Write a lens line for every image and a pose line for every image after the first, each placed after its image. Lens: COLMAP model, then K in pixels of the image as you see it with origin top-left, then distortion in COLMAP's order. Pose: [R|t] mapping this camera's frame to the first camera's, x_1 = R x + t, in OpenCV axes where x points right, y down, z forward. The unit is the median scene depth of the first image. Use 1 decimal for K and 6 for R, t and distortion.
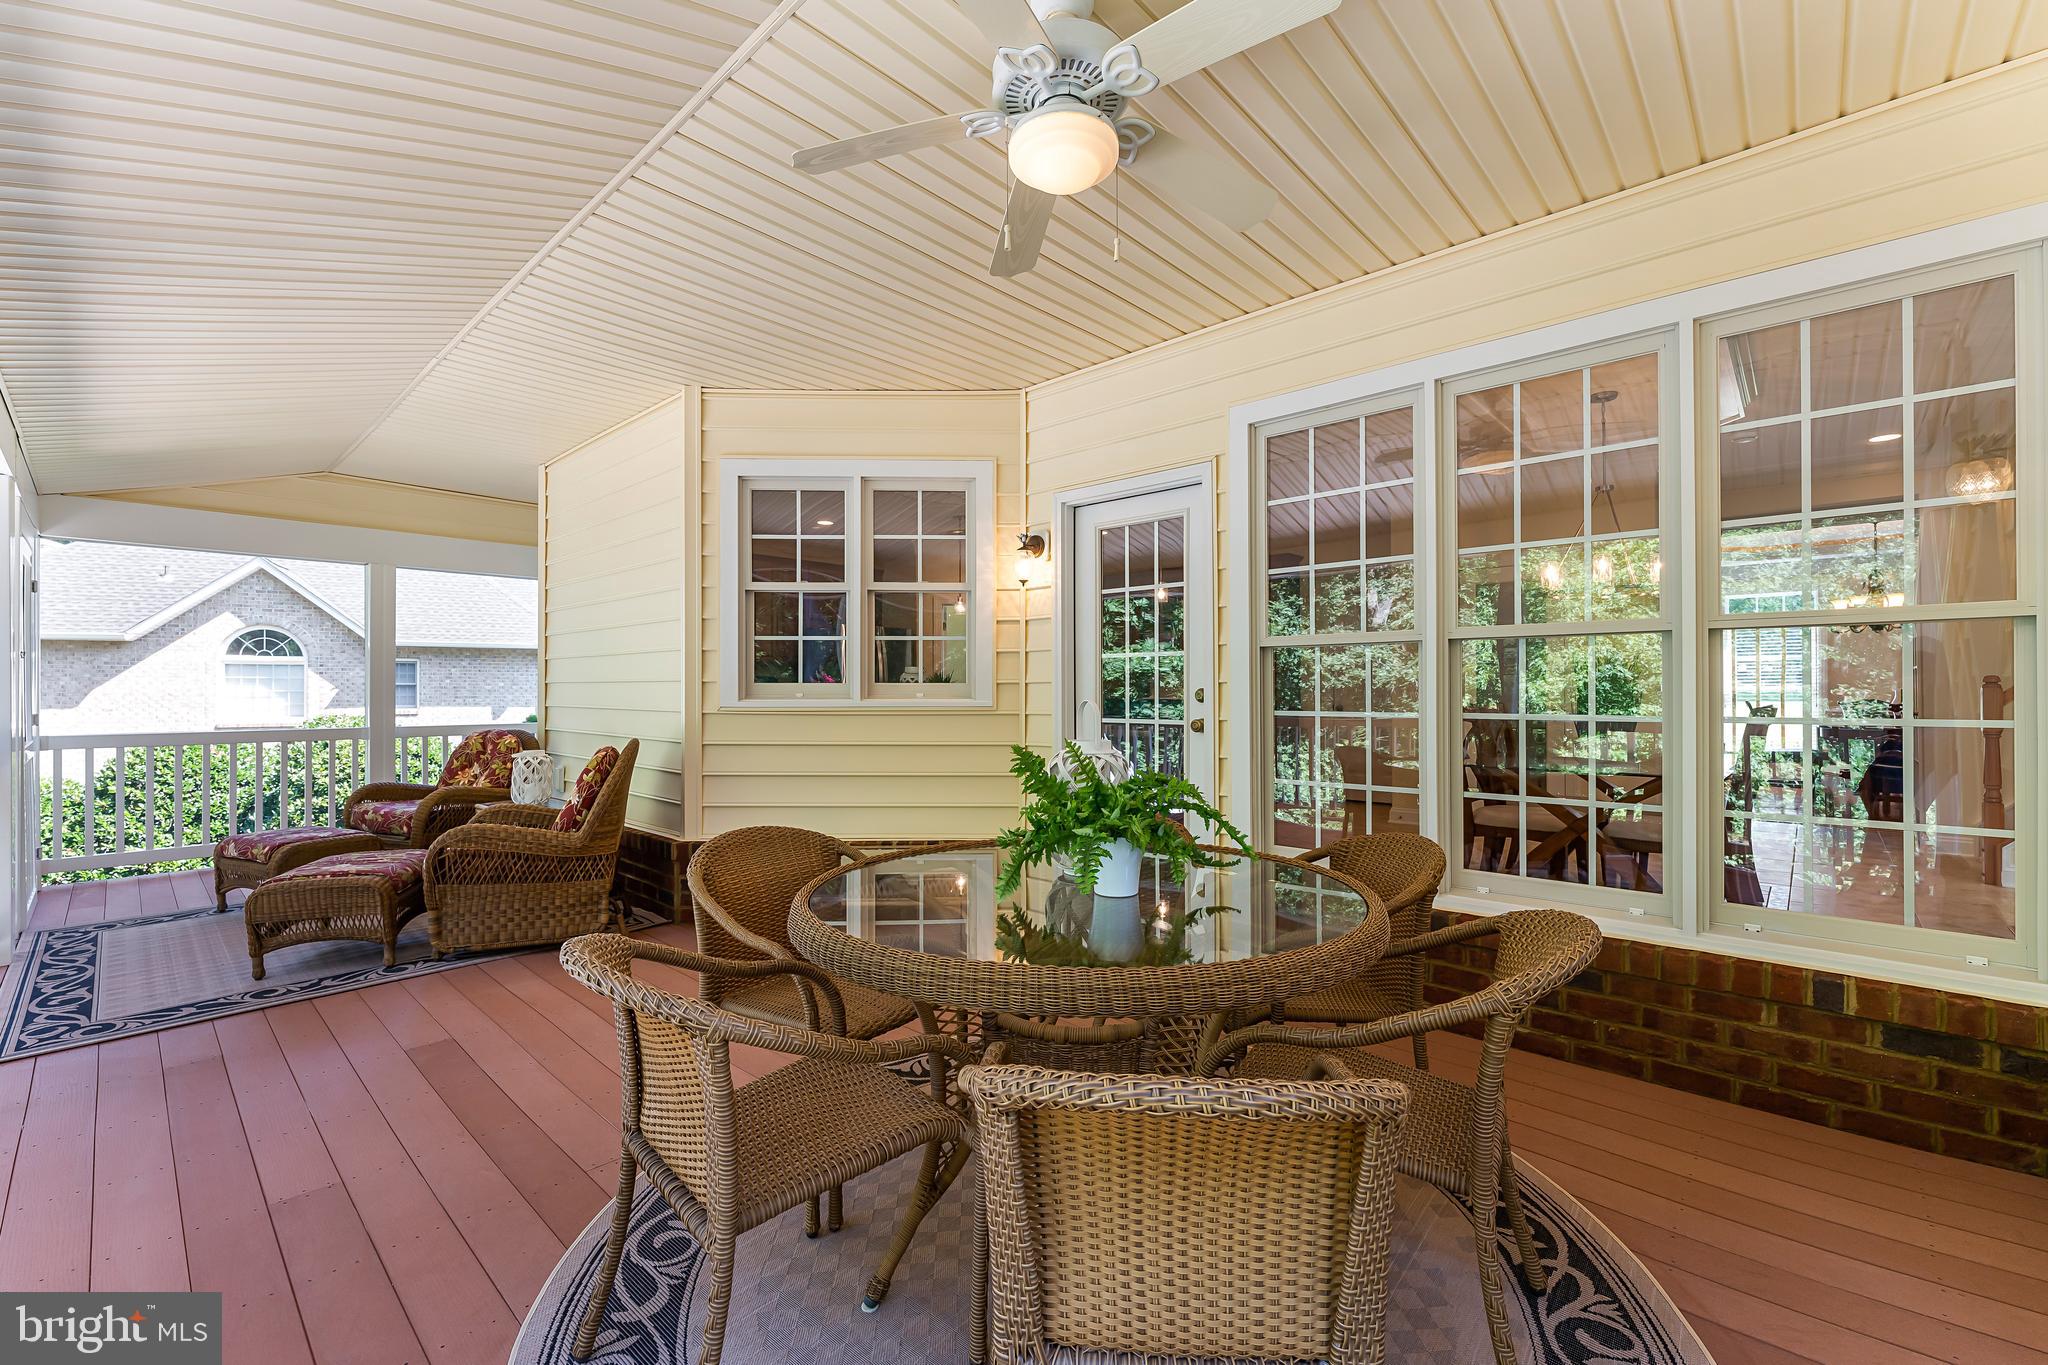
lens RADIAL K [[844.9, 0, 1024.0], [0, 844.9, 682.5], [0, 0, 1]] dist [0.000340, 0.000016]
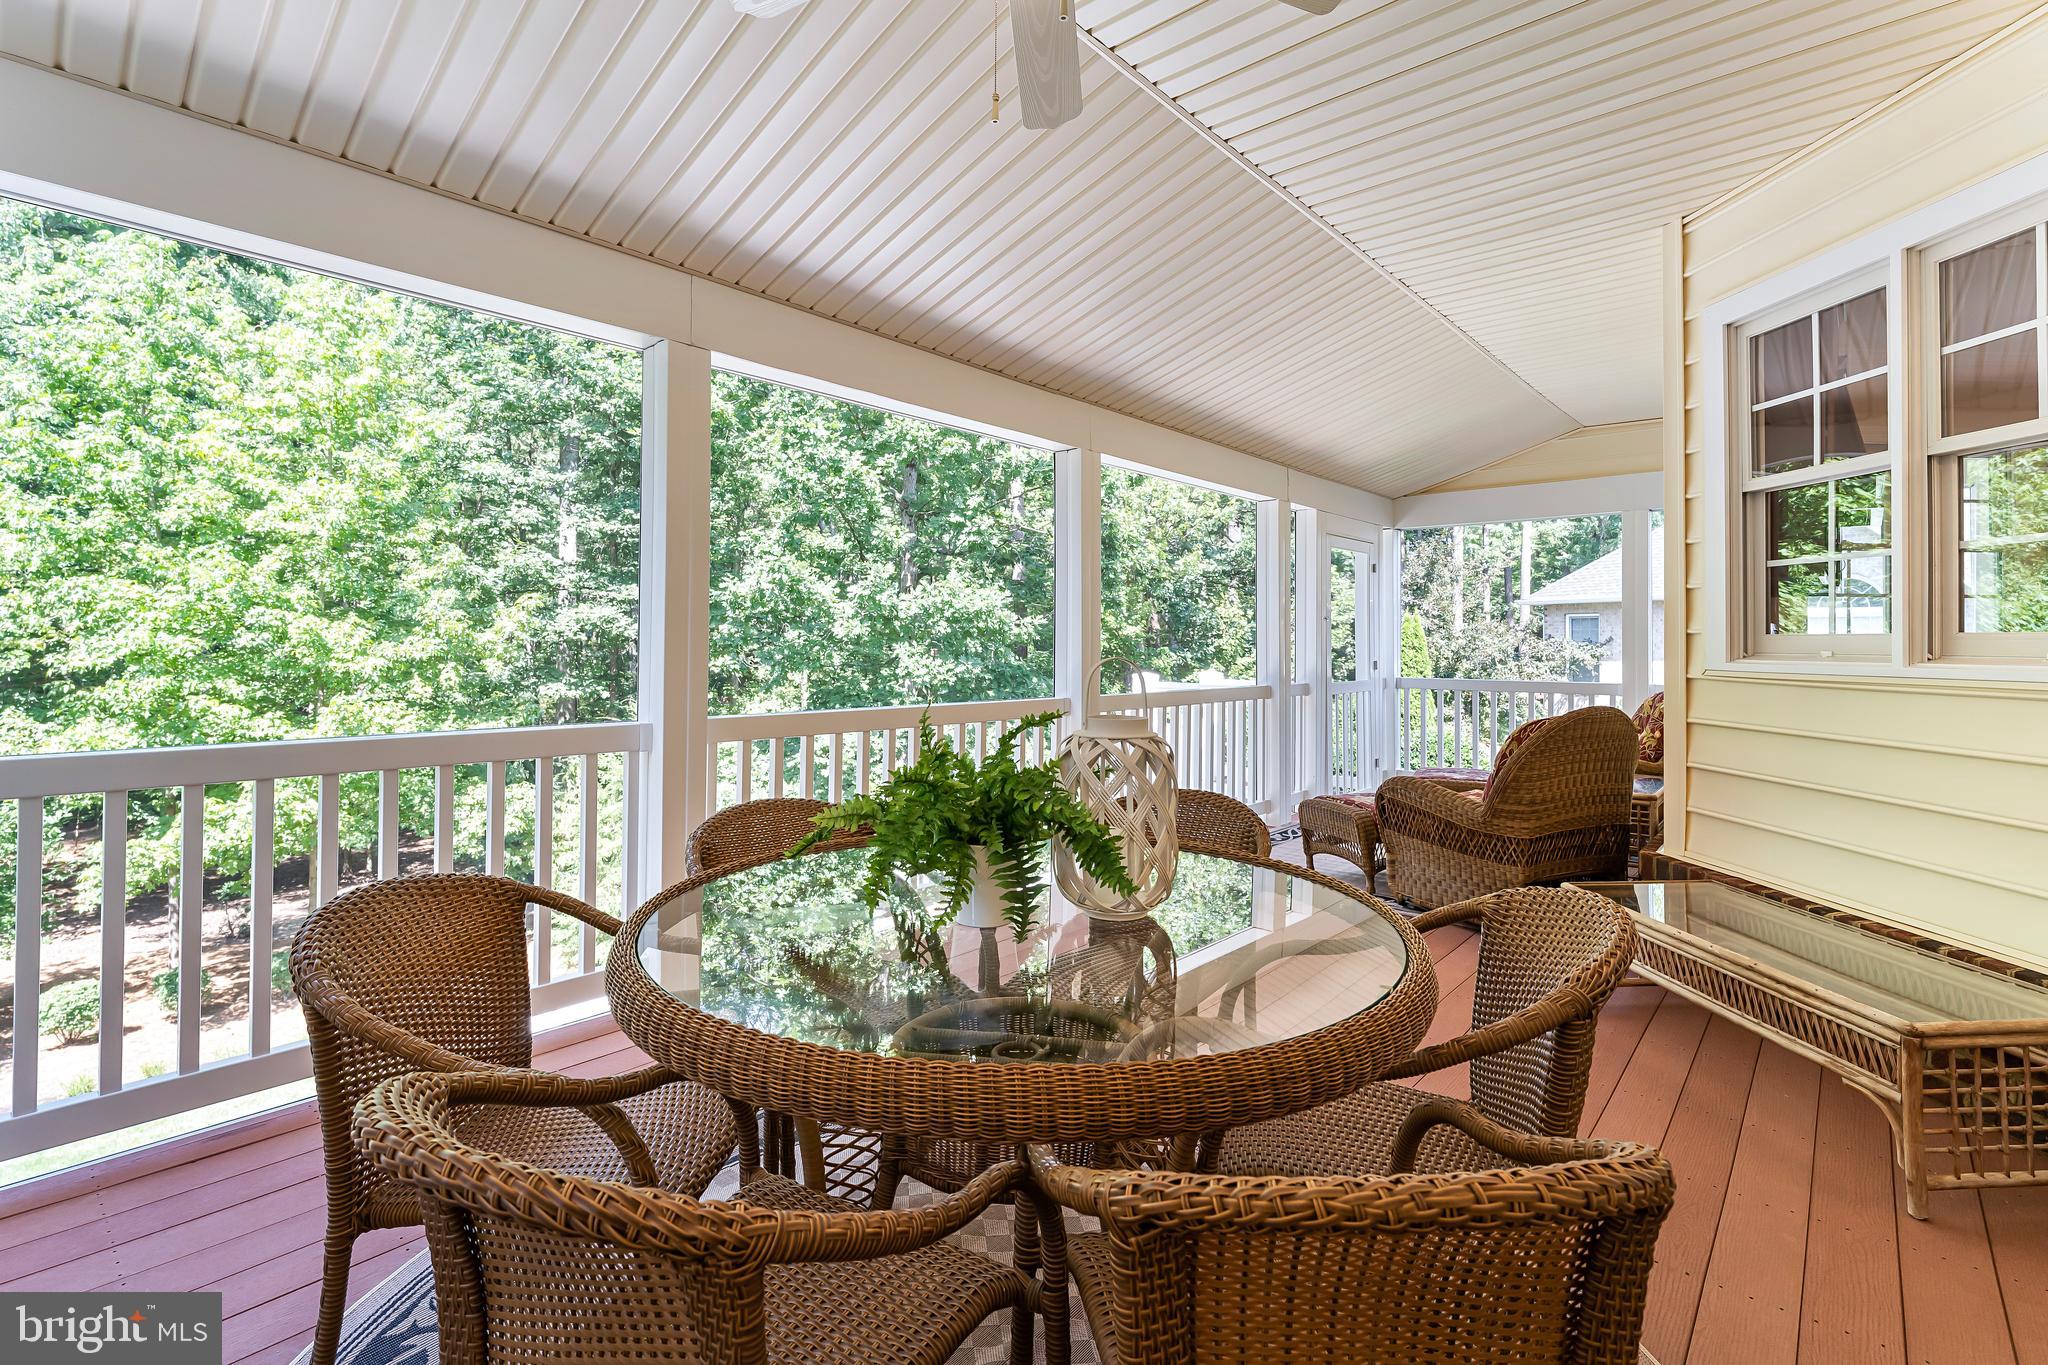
lens RADIAL K [[948.6, 0, 1021.3], [0, 948.6, 619.0], [0, 0, 1]] dist [-0.000310, -0.000181]
pose [[0.026141, -0.020720, -0.999444, 0.391640], [0.001343, 0.999785, -0.020692, 0.003514], [0.999657, -0.000801, 0.026163, 0.421393]]
